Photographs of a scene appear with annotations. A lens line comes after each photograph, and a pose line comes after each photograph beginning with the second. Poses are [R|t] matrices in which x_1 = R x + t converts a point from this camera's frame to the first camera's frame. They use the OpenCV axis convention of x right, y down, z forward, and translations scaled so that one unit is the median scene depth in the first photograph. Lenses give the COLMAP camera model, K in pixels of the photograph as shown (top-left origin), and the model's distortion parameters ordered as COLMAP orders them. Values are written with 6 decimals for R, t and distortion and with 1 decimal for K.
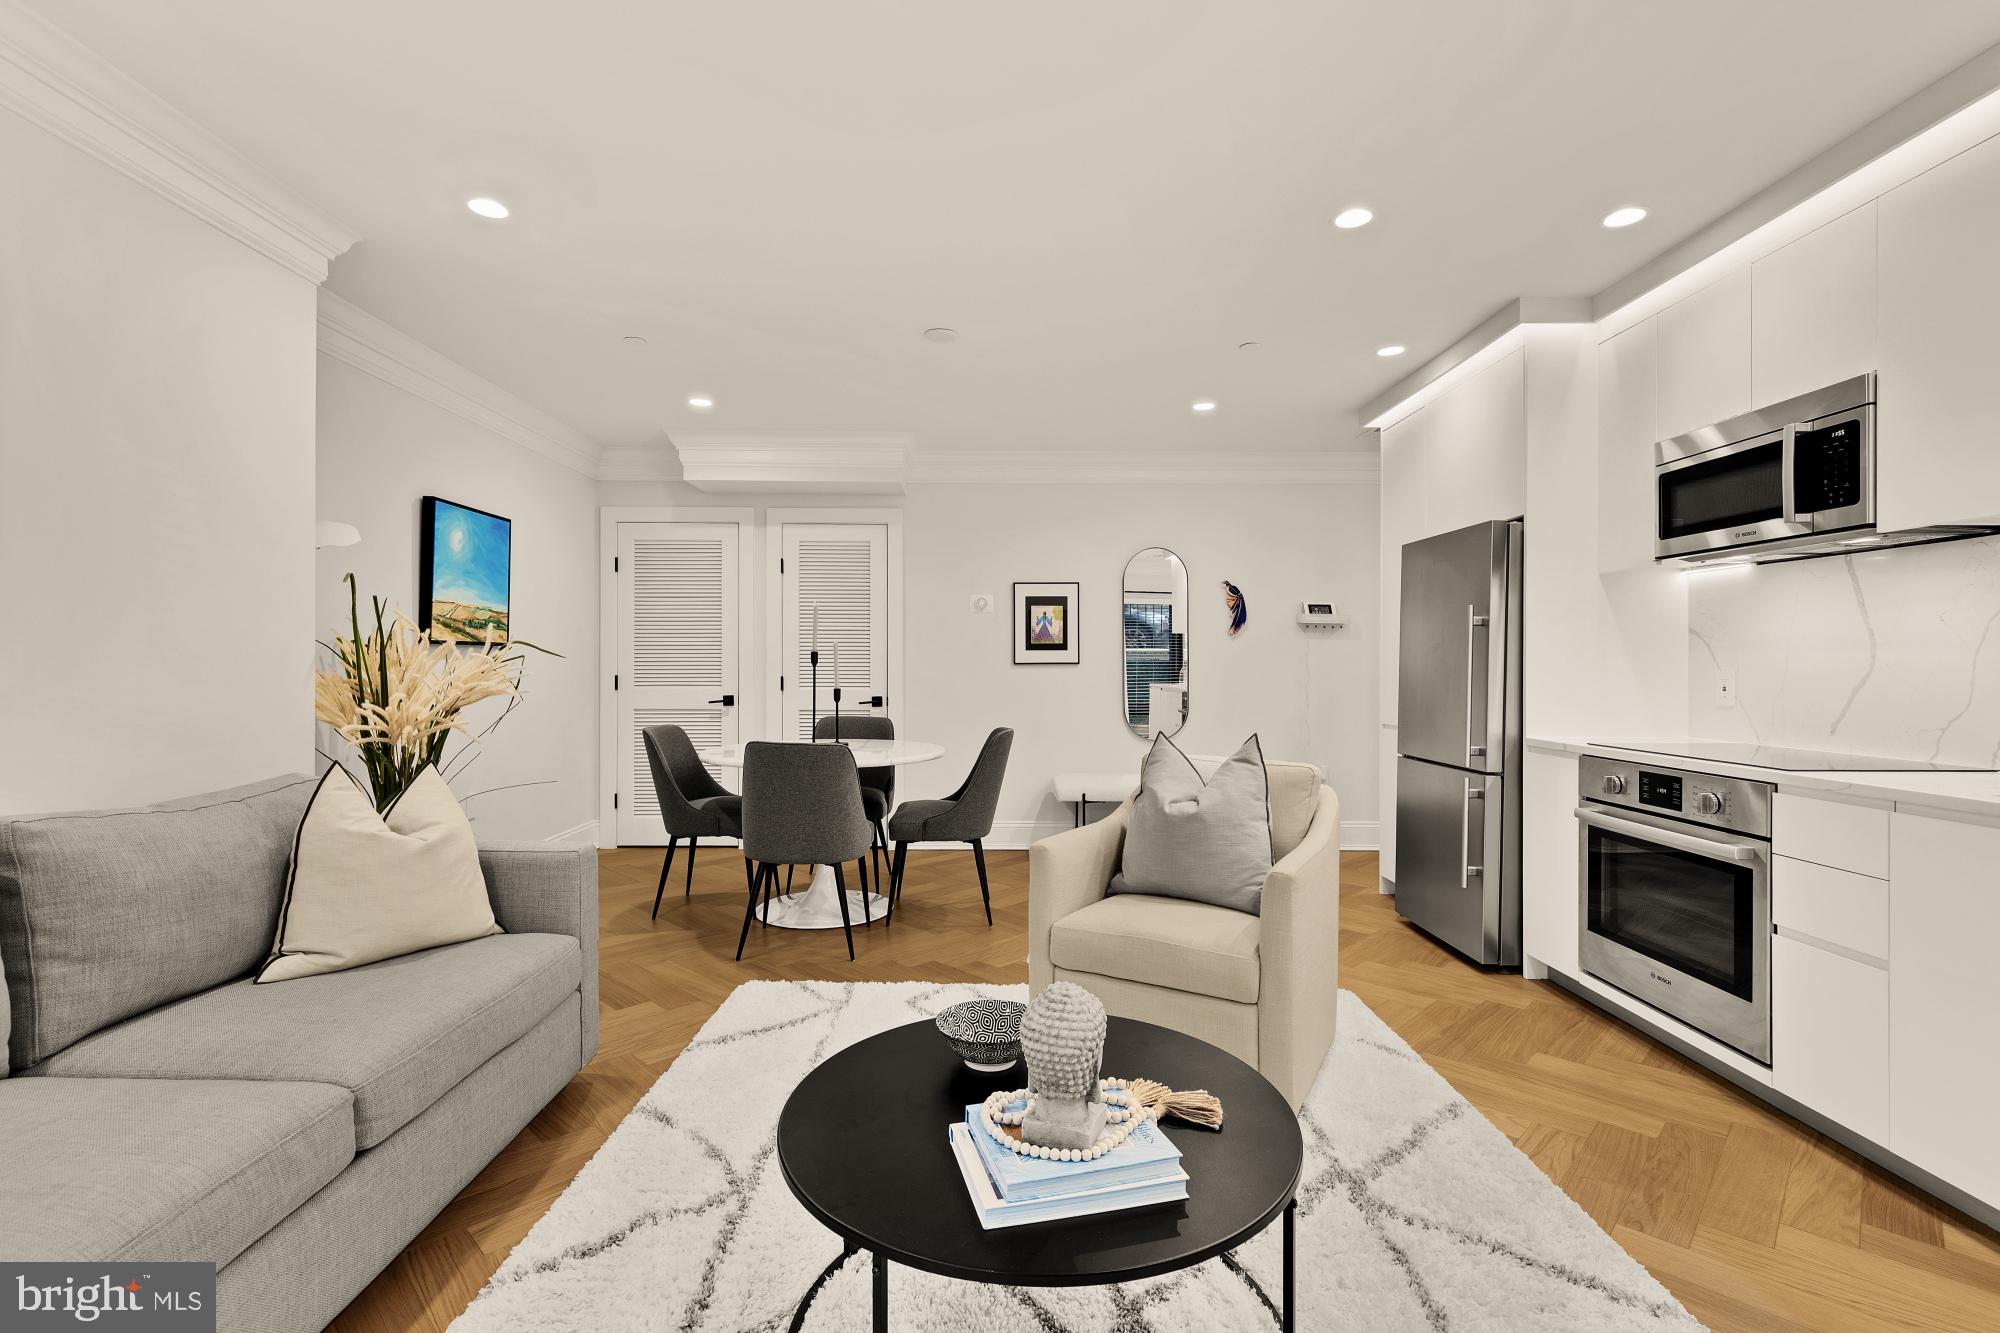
lens RADIAL K [[896.2, 0, 1001.9], [0, 896.2, 668.7], [0, 0, 1]] dist [0.015430, -0.000809]
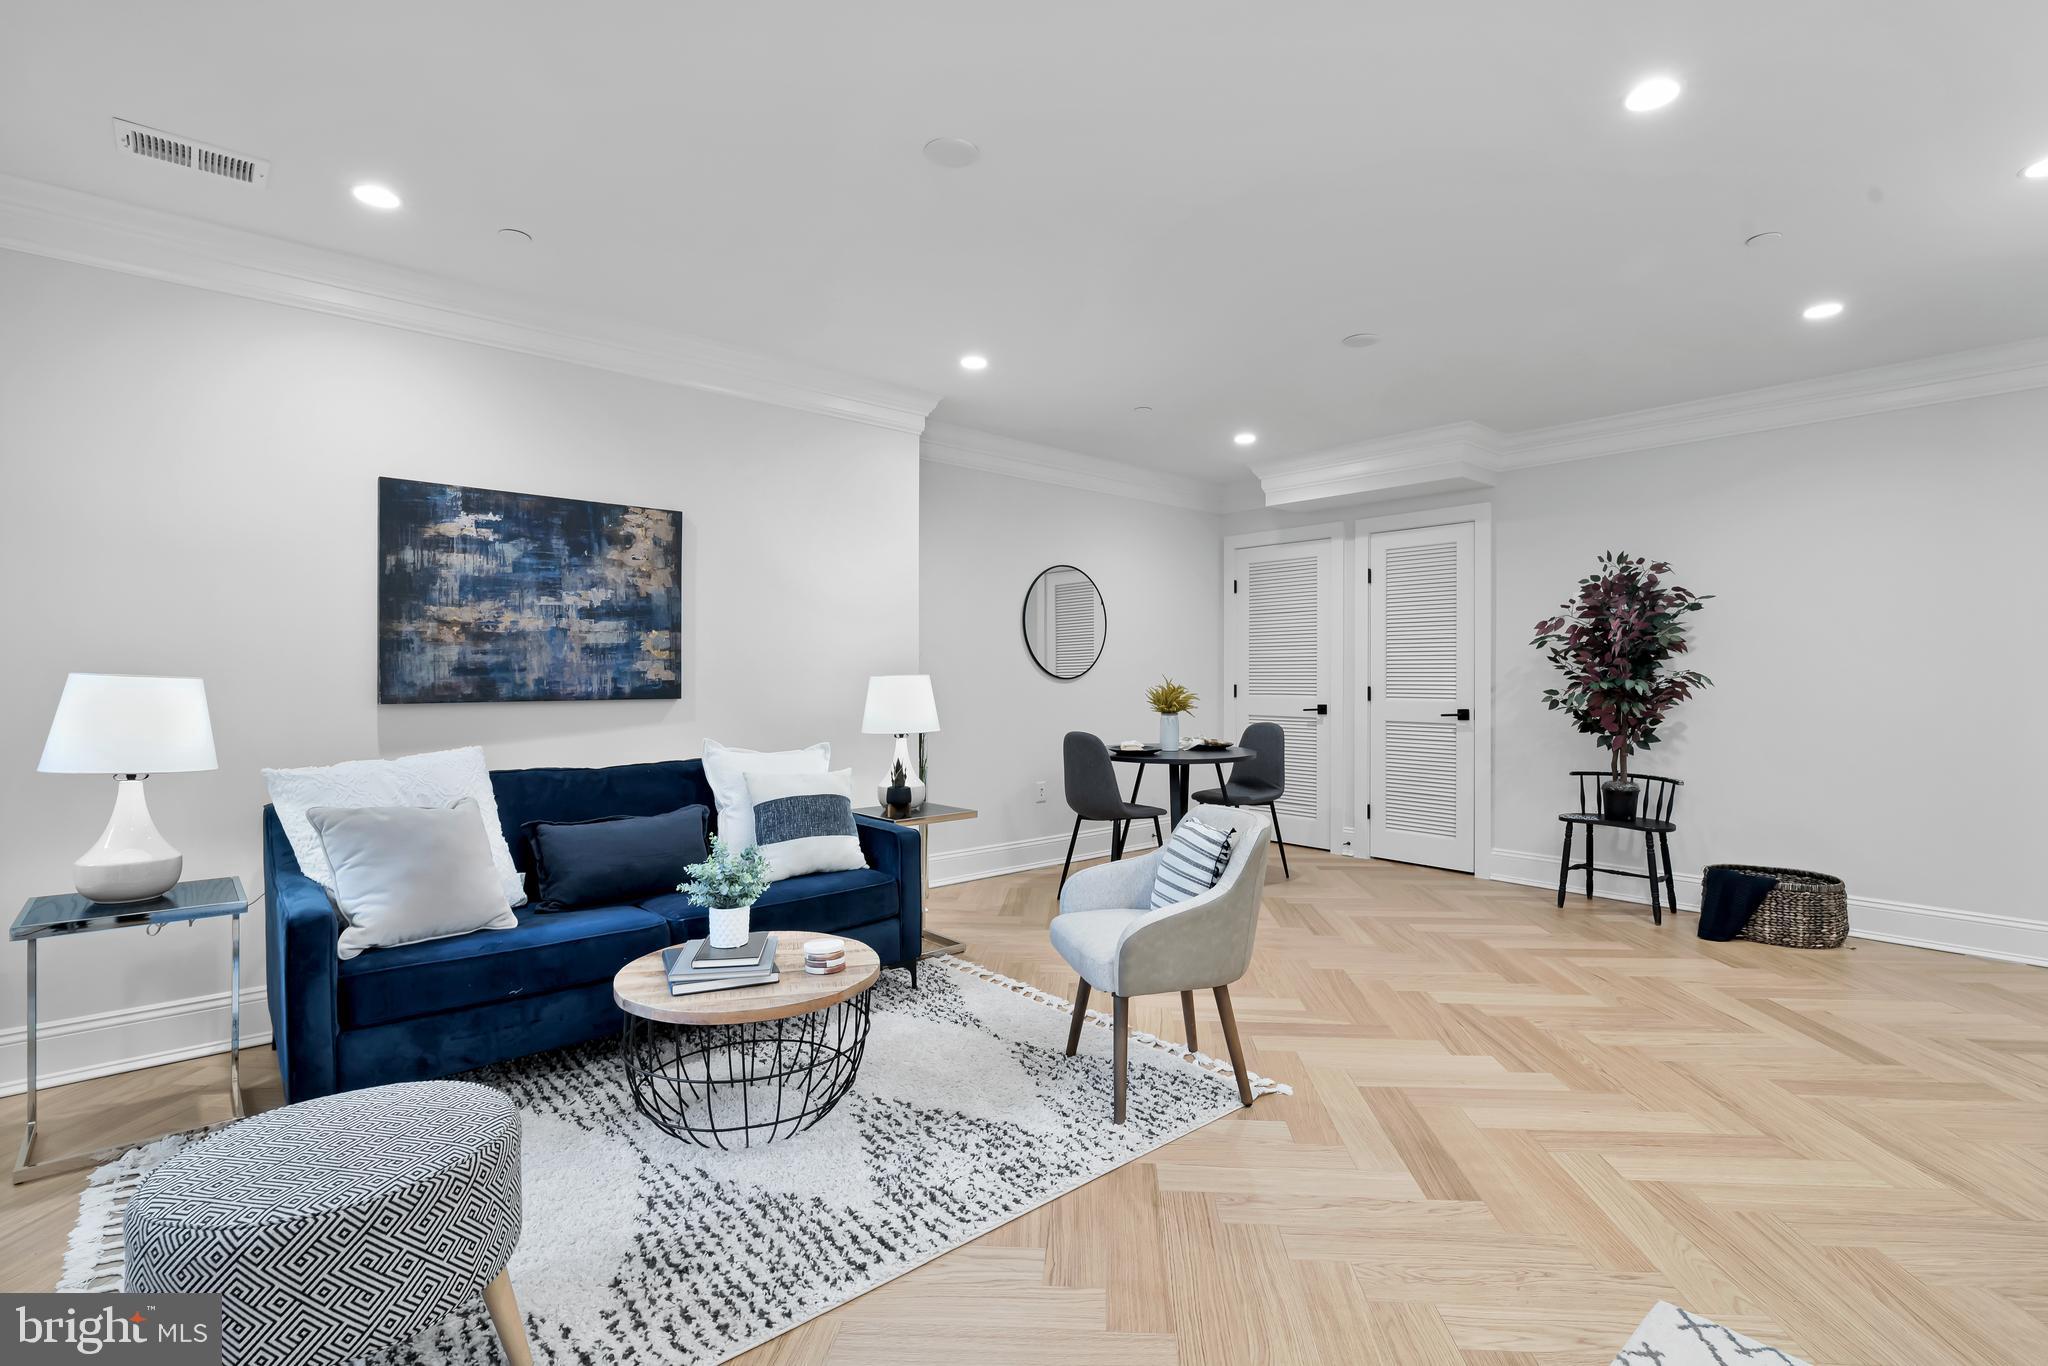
lens RADIAL K [[940.2, 0, 1048.6], [0, 940.2, 681.6], [0, 0, 1]] dist [-0.001340, -0.000061]
pose [[0.662168, 0.004638, -0.749341, 0.576730], [-0.003562, 0.999989, 0.003042, 0.002415], [0.749347, 0.000655, 0.662177, 0.072271]]
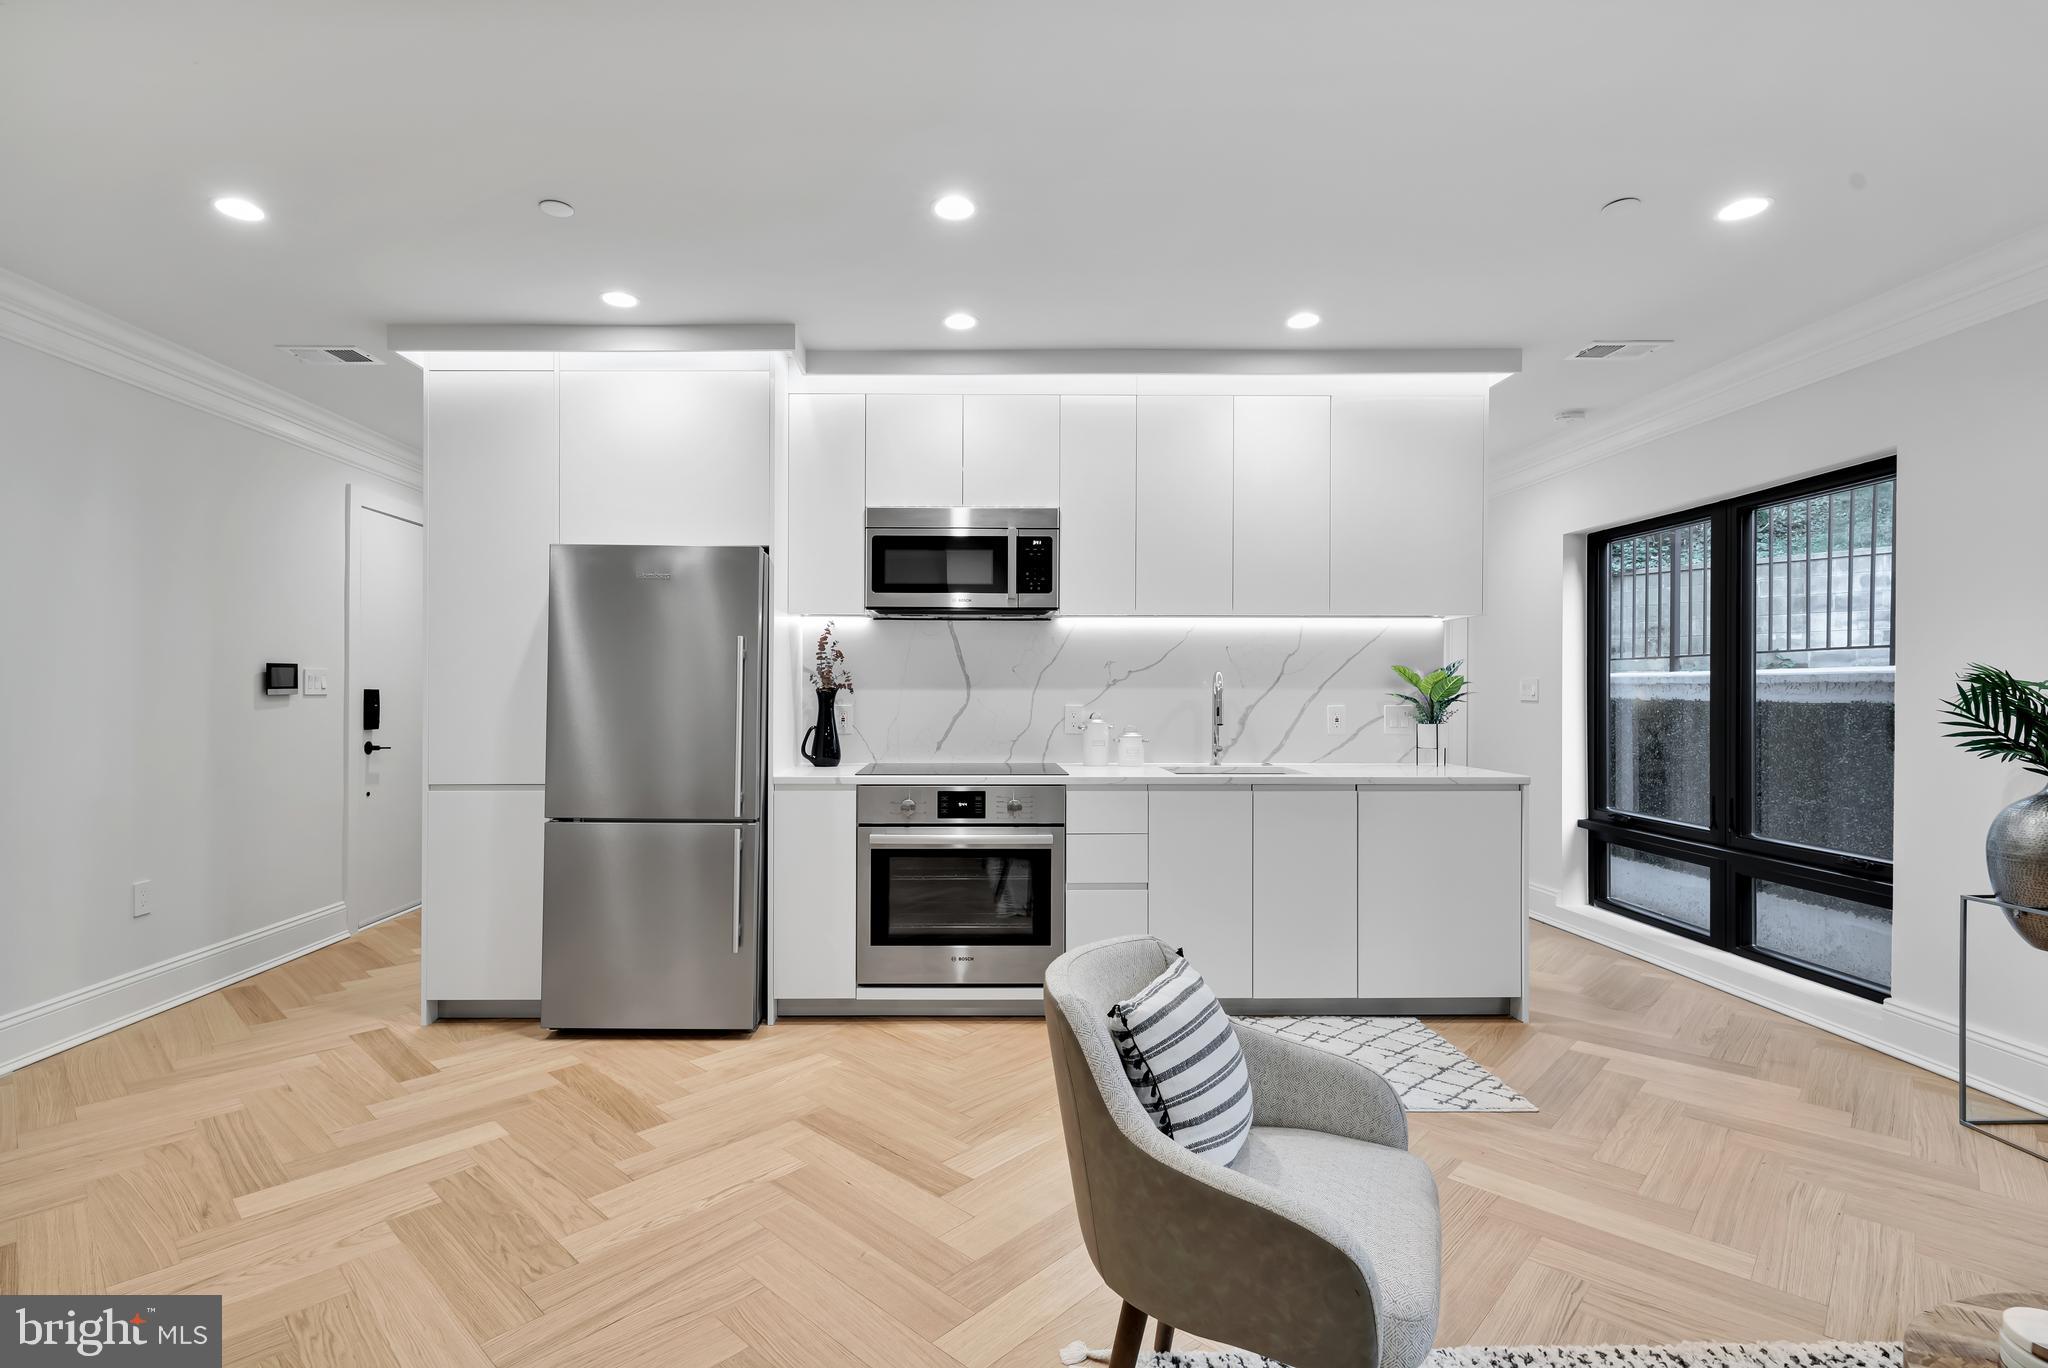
lens RADIAL K [[940.2, 0, 961.9], [0, 940.2, 702.2], [0, 0, 1]] dist [-0.001340, -0.000061]
pose [[0.011948, -0.010805, 0.999870, -0.477527], [0.005178, 0.999929, 0.010744, -0.014815], [-0.999915, 0.005049, 0.012003, 0.878888]]
